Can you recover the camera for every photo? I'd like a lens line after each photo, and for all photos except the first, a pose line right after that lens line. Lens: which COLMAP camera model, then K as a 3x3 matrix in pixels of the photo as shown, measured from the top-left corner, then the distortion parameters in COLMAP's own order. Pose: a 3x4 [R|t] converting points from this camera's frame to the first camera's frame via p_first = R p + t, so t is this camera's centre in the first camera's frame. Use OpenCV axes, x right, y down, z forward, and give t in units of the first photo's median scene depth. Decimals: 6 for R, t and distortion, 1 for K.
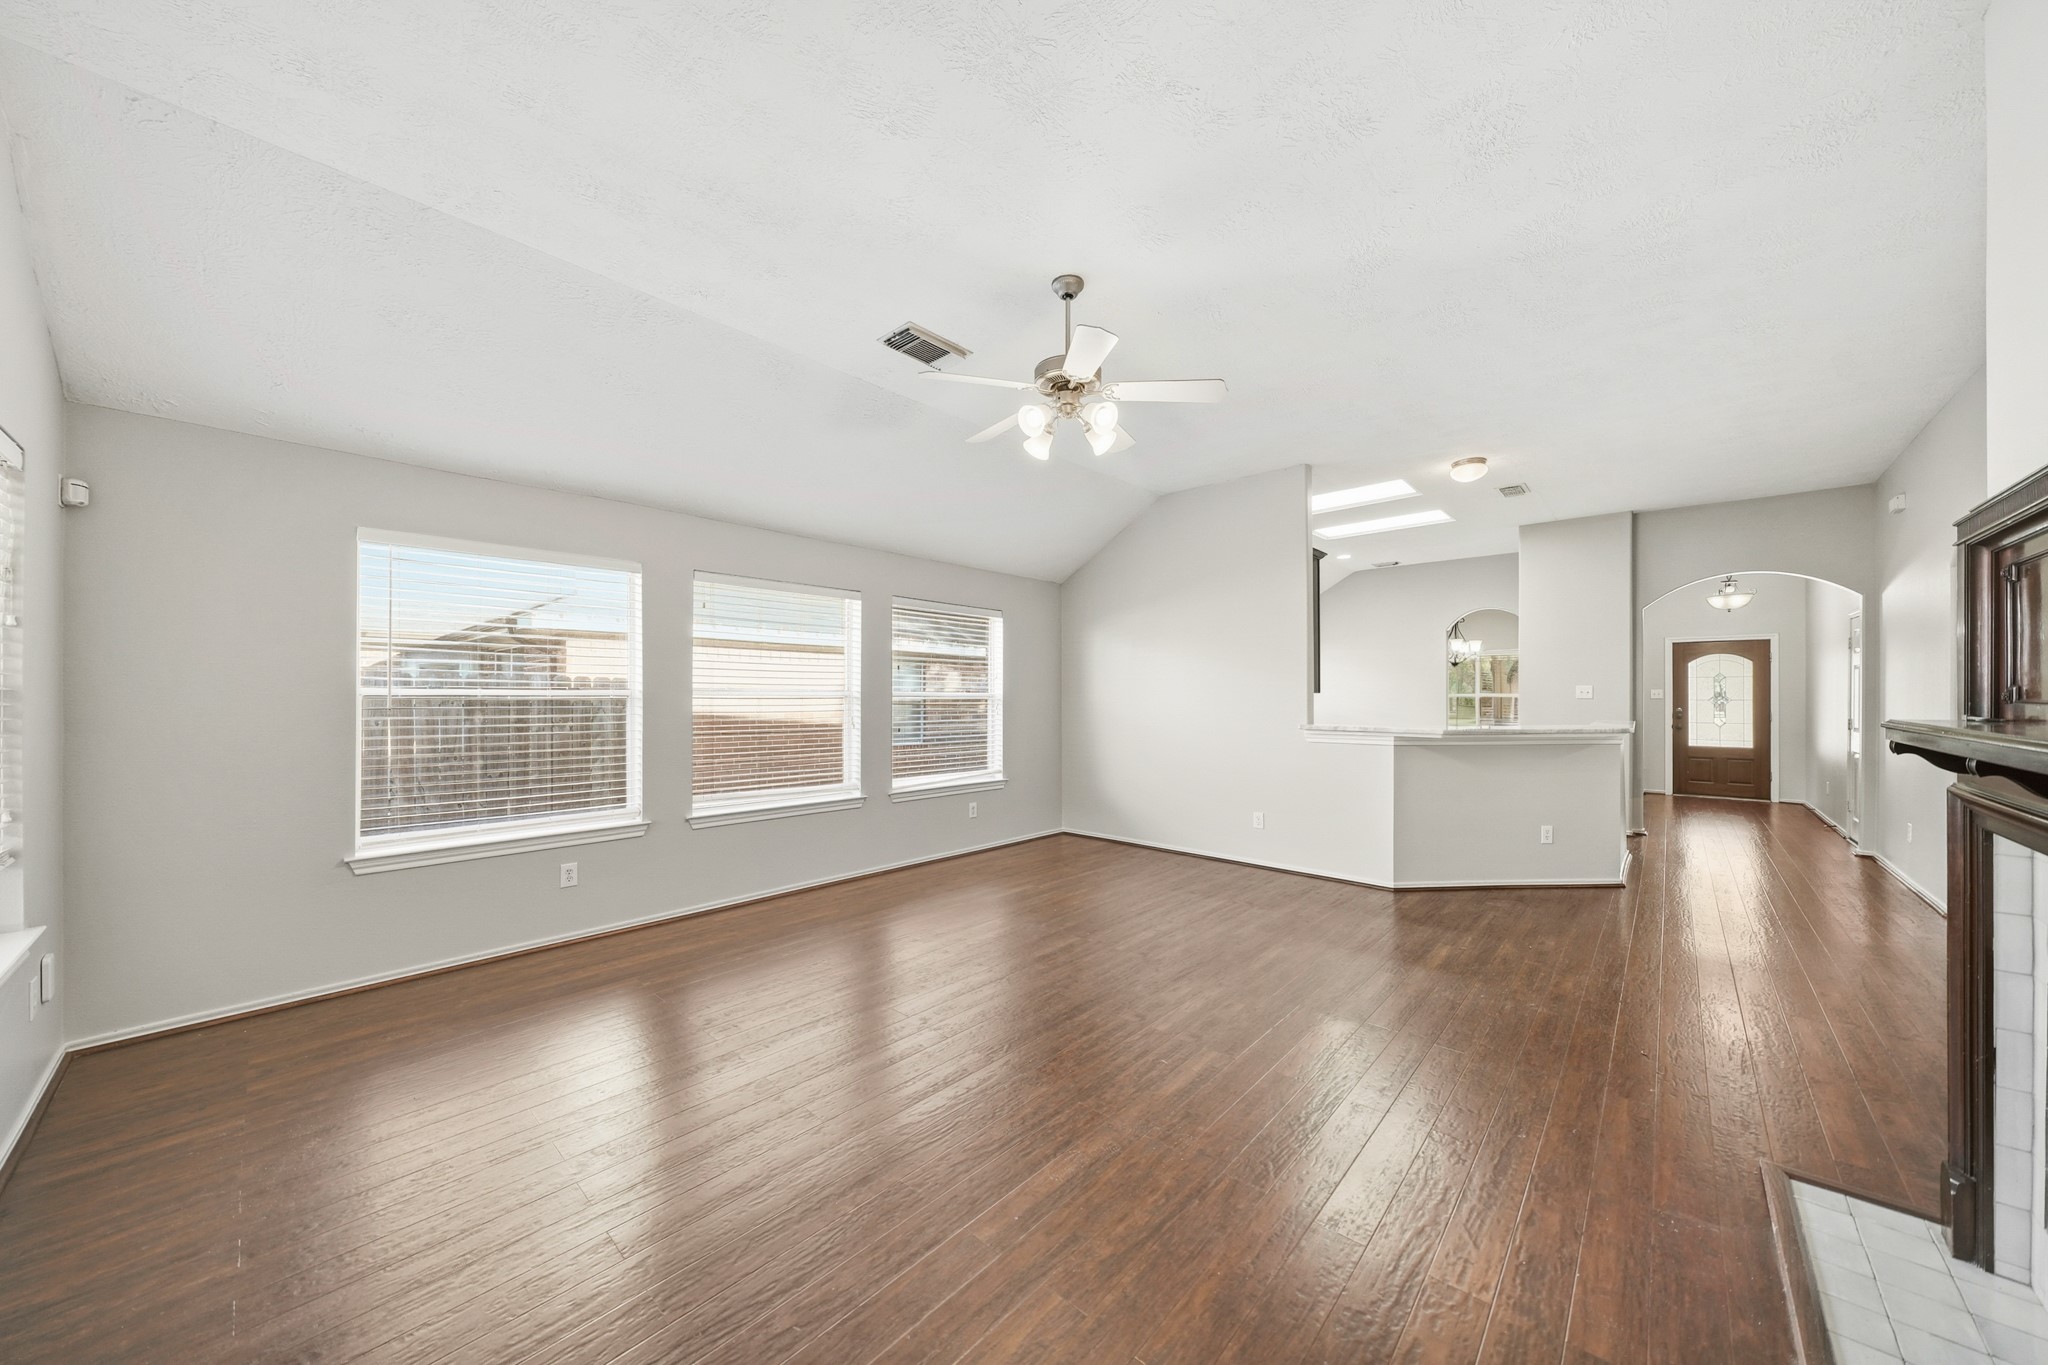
lens RADIAL K [[694.7, 0, 1019.0], [0, 694.7, 694.9], [0, 0, 1]] dist [-0.014852, 0.000031]
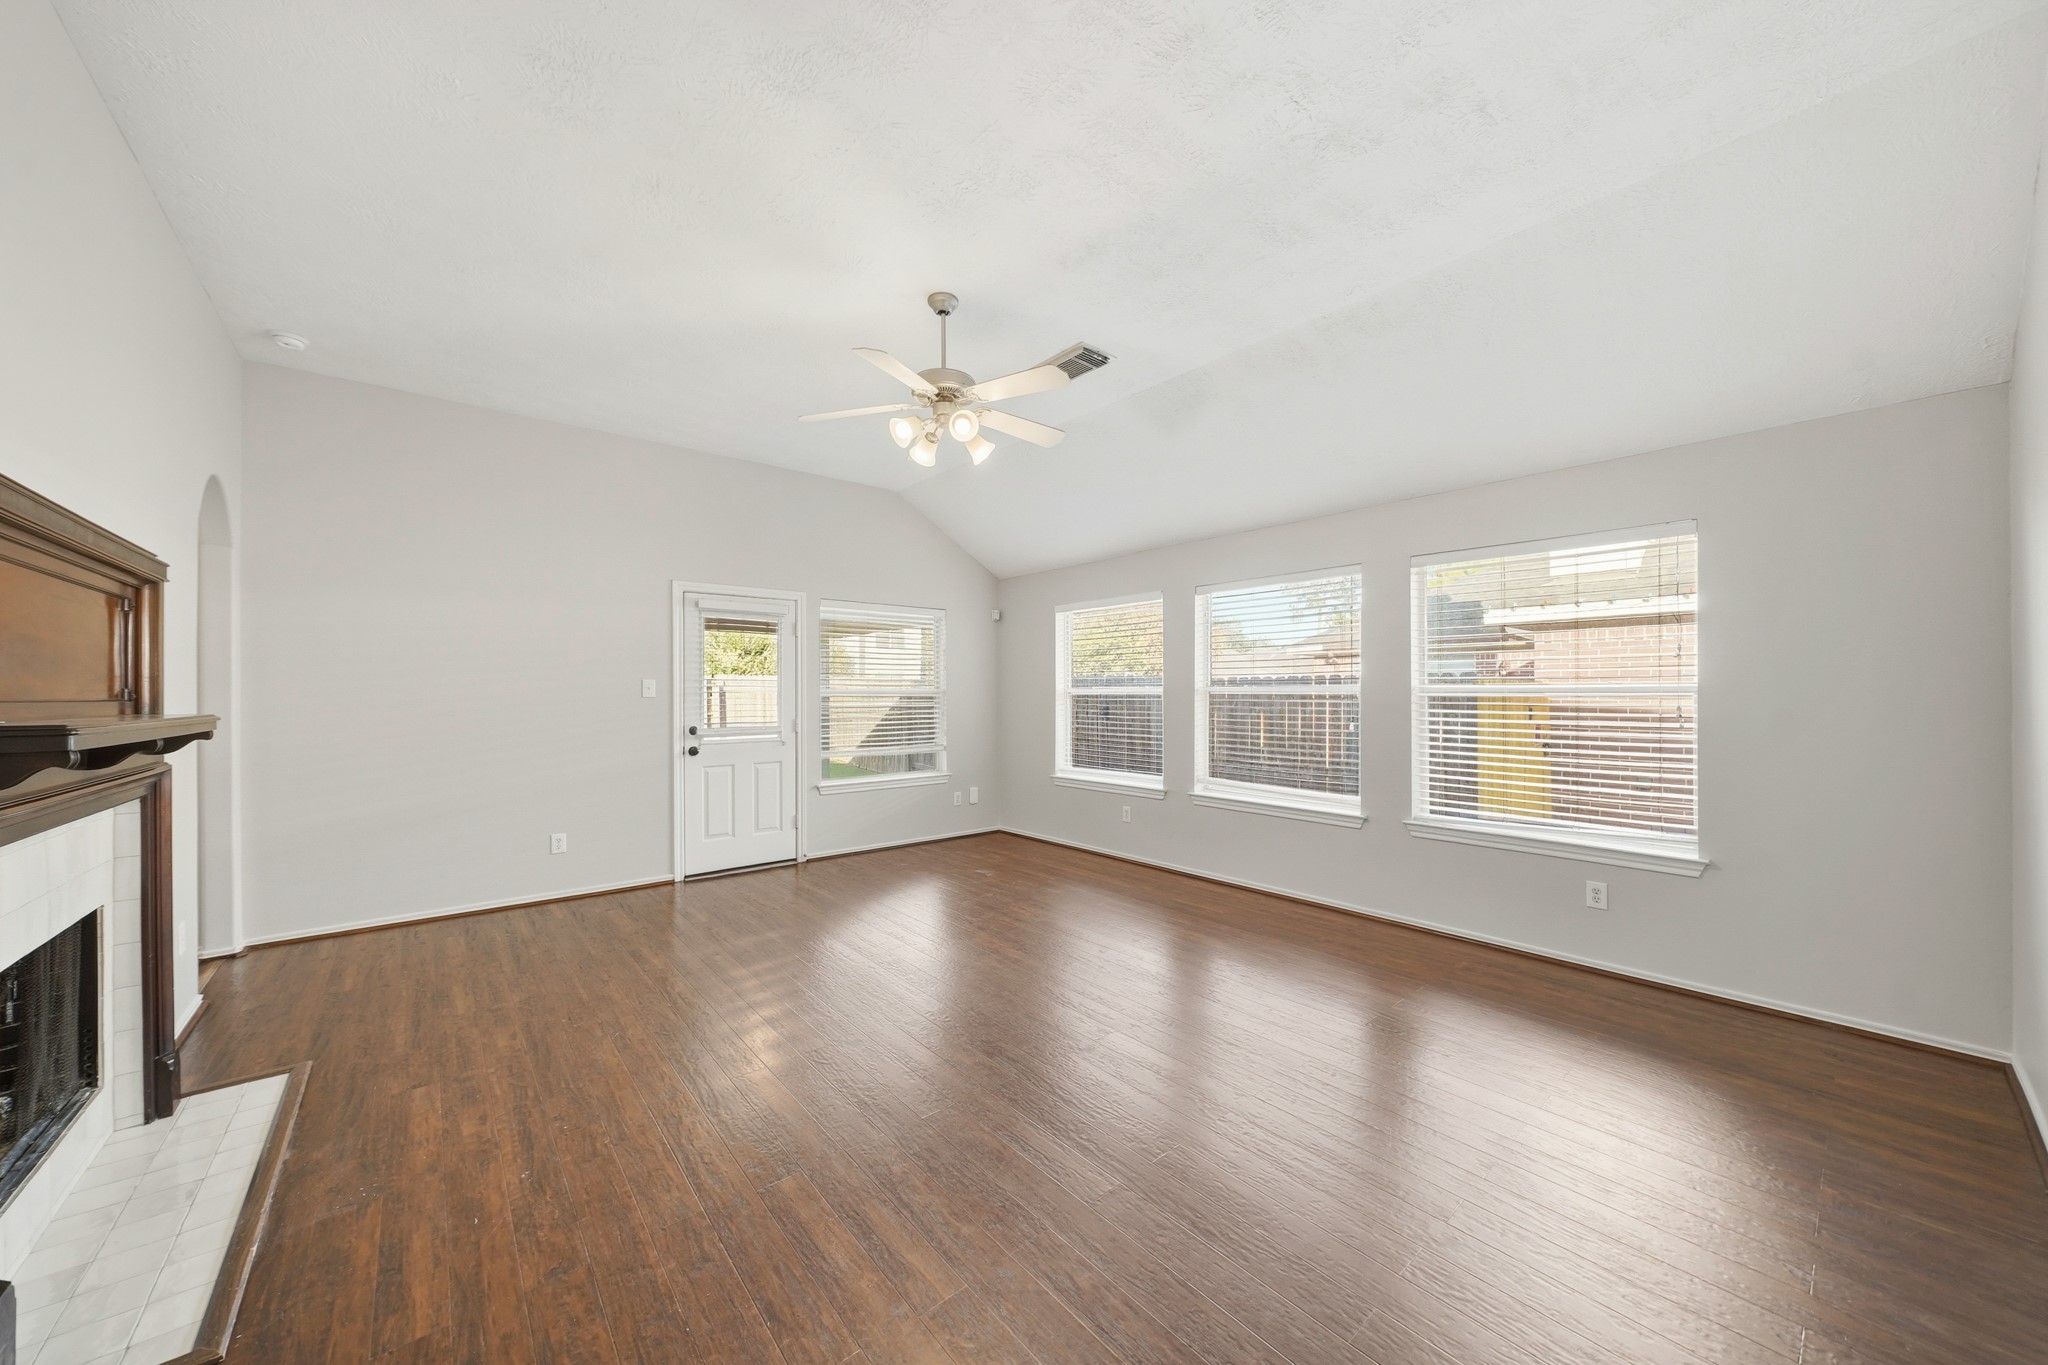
lens RADIAL K [[716.0, 0, 1027.9], [0, 716.0, 694.2], [0, 0, 1]] dist [-0.006641, -0.000198]
pose [[-0.110882, 0.001750, -0.993832, 0.502957], [-0.002402, 0.999995, 0.002029, 0.004079], [0.993831, 0.002612, -0.110877, 0.556468]]
